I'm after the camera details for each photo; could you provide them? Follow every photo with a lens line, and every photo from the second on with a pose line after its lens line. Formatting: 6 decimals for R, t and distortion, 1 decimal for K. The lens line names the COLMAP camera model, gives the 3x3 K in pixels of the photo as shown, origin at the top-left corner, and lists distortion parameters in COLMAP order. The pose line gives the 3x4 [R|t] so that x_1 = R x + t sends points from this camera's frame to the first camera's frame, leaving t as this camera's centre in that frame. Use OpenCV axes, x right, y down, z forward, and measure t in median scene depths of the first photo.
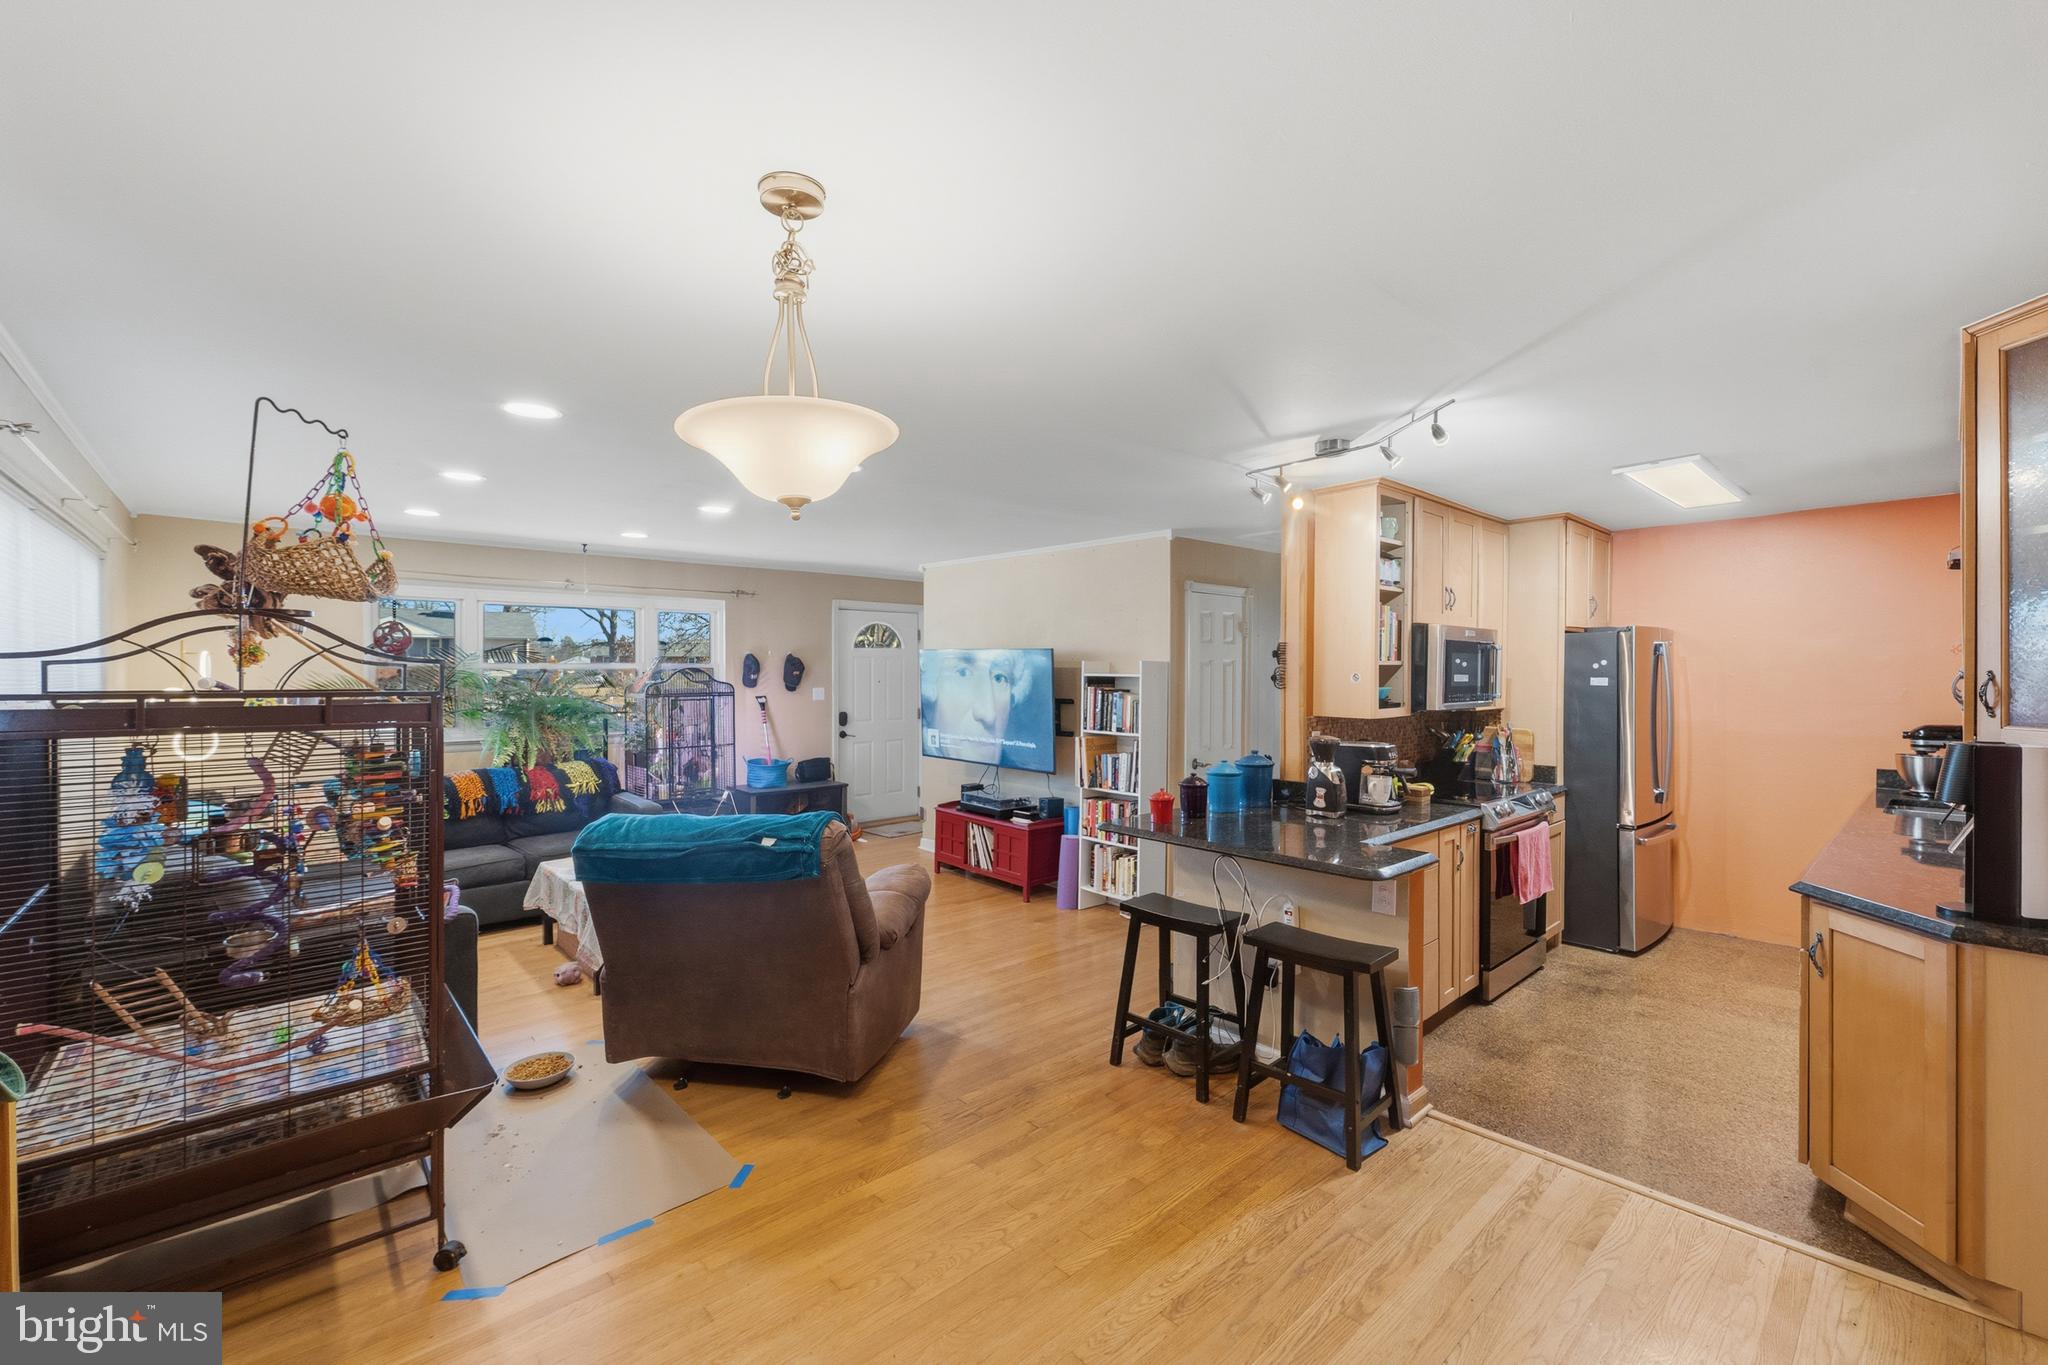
lens RADIAL K [[841.5, 0, 1025.4], [0, 841.5, 669.0], [0, 0, 1]] dist [-0.000712, -0.000503]
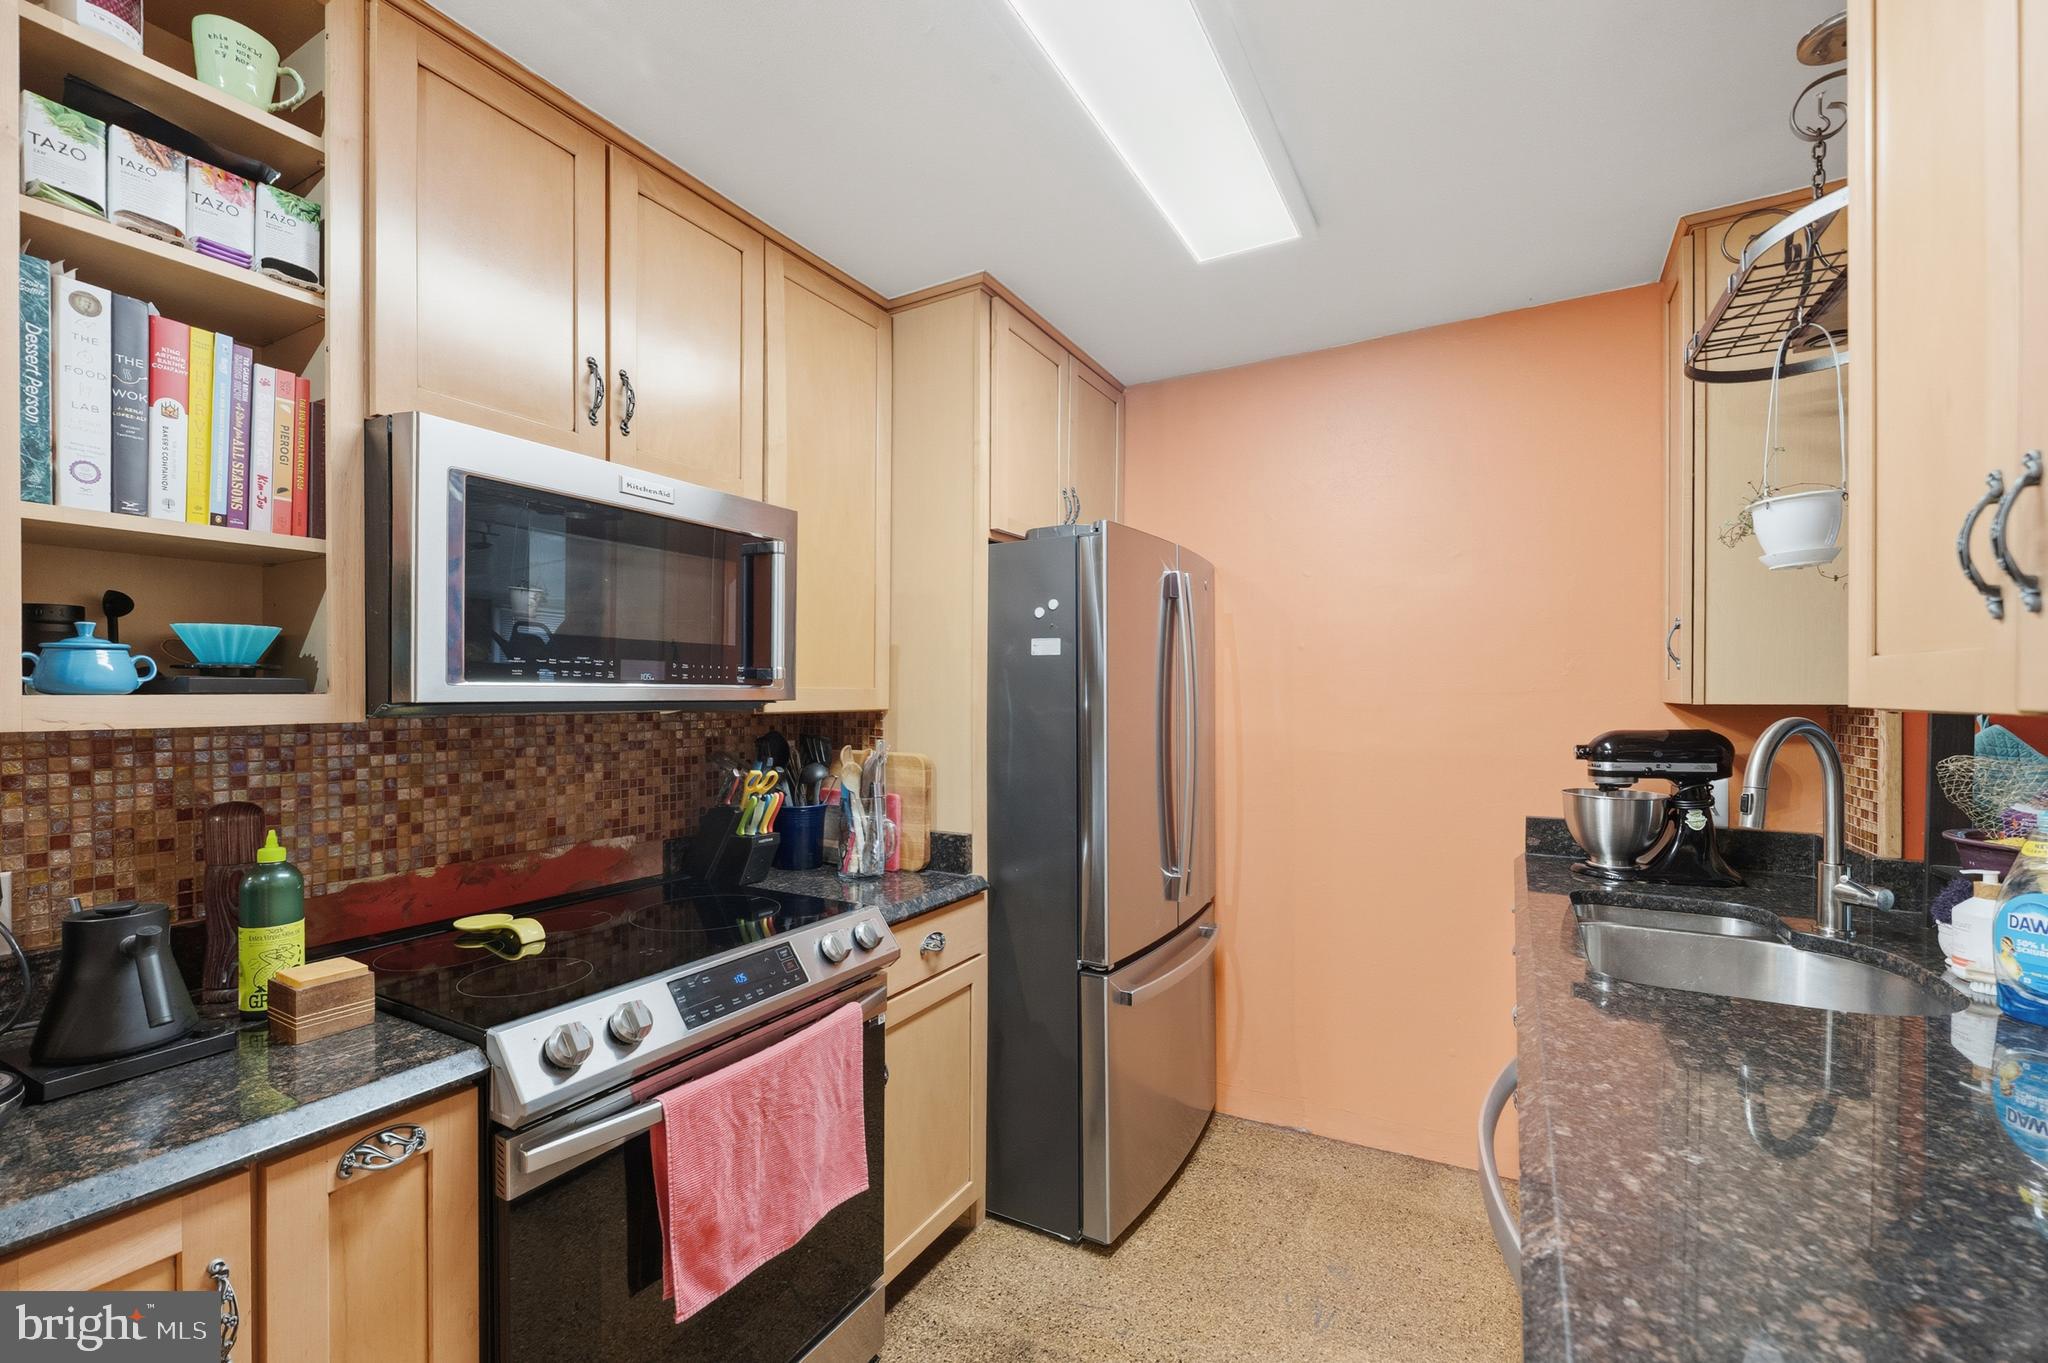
lens RADIAL K [[832.1, 0, 1025.6], [0, 832.1, 694.9], [0, 0, 1]] dist [0.000857, 0.000009]
pose [[0.948359, 0.000851, 0.317197, 0.541001], [-0.000418, 0.999999, -0.001432, 0.042758], [-0.317198, 0.001225, 0.948359, 0.591600]]
